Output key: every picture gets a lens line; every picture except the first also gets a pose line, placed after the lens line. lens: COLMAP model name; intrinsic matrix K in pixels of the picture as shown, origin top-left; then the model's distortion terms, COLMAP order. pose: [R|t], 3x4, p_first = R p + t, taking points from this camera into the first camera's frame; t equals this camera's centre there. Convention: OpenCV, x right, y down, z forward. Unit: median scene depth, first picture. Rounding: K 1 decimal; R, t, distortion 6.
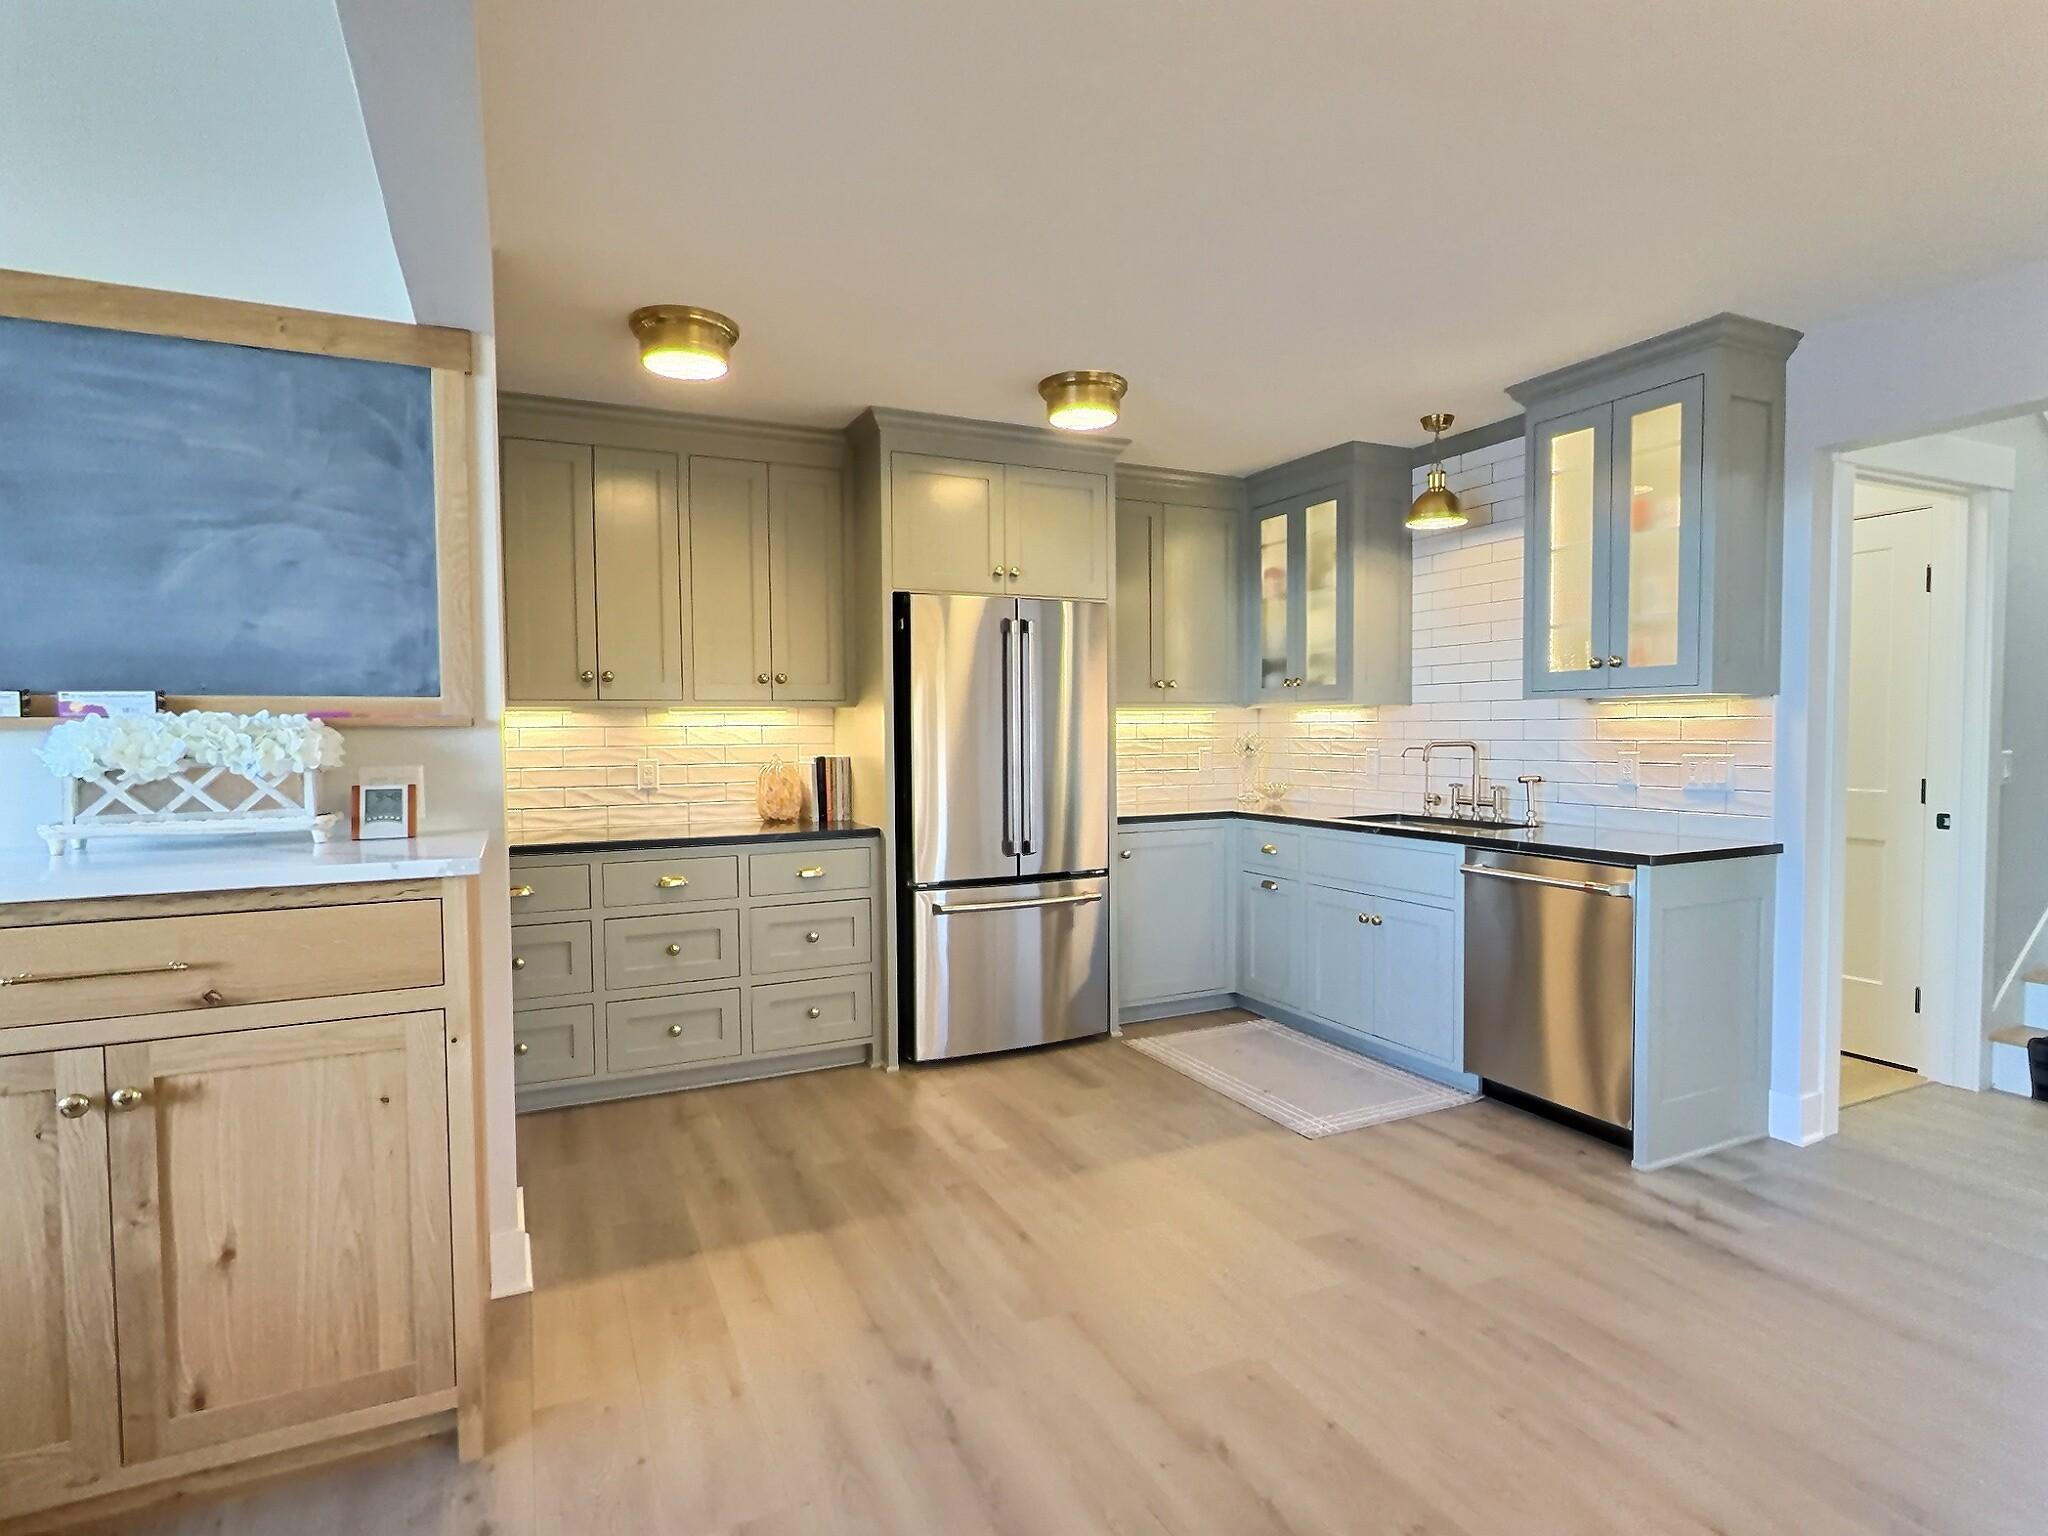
lens RADIAL K [[1063.9, 0, 1024.0], [0, 1063.9, 768.0], [0, 0, 1]] dist [0.001209, 0.002048]
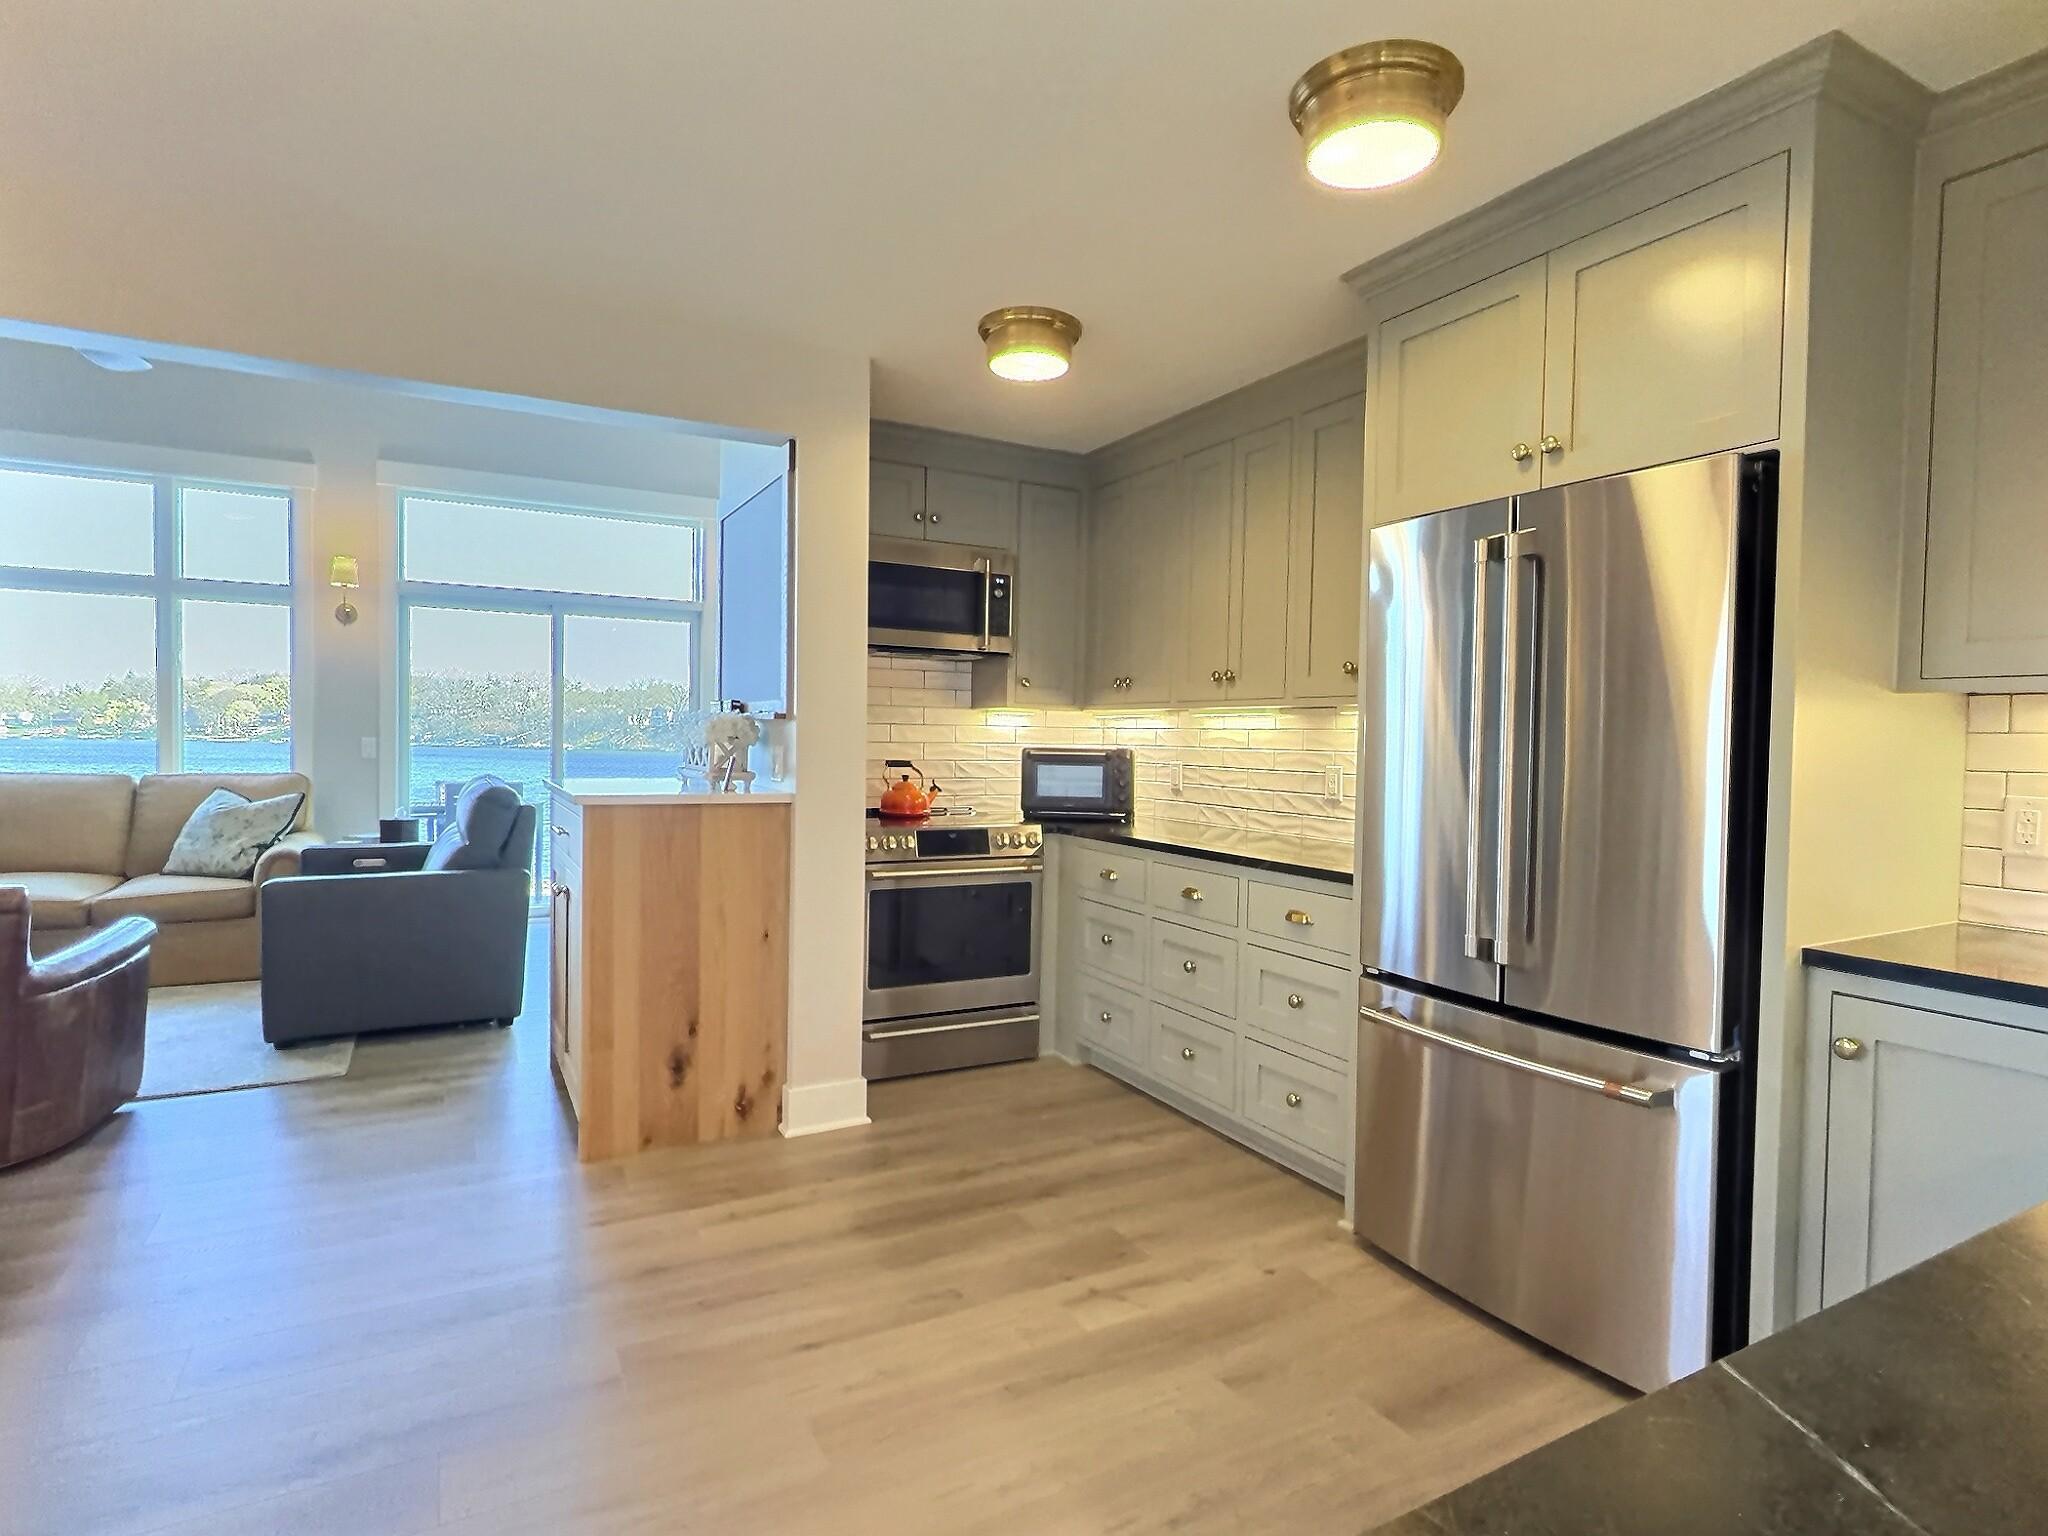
lens RADIAL K [[1063.9, 0, 1024.0], [0, 1063.9, 768.0], [0, 0, 1]] dist [0.001209, 0.002048]
pose [[0.055847, 0.039548, -0.997656, 0.565819], [-0.057875, 0.997663, 0.036309, -0.026588], [0.996761, 0.055711, 0.058005, 0.772373]]
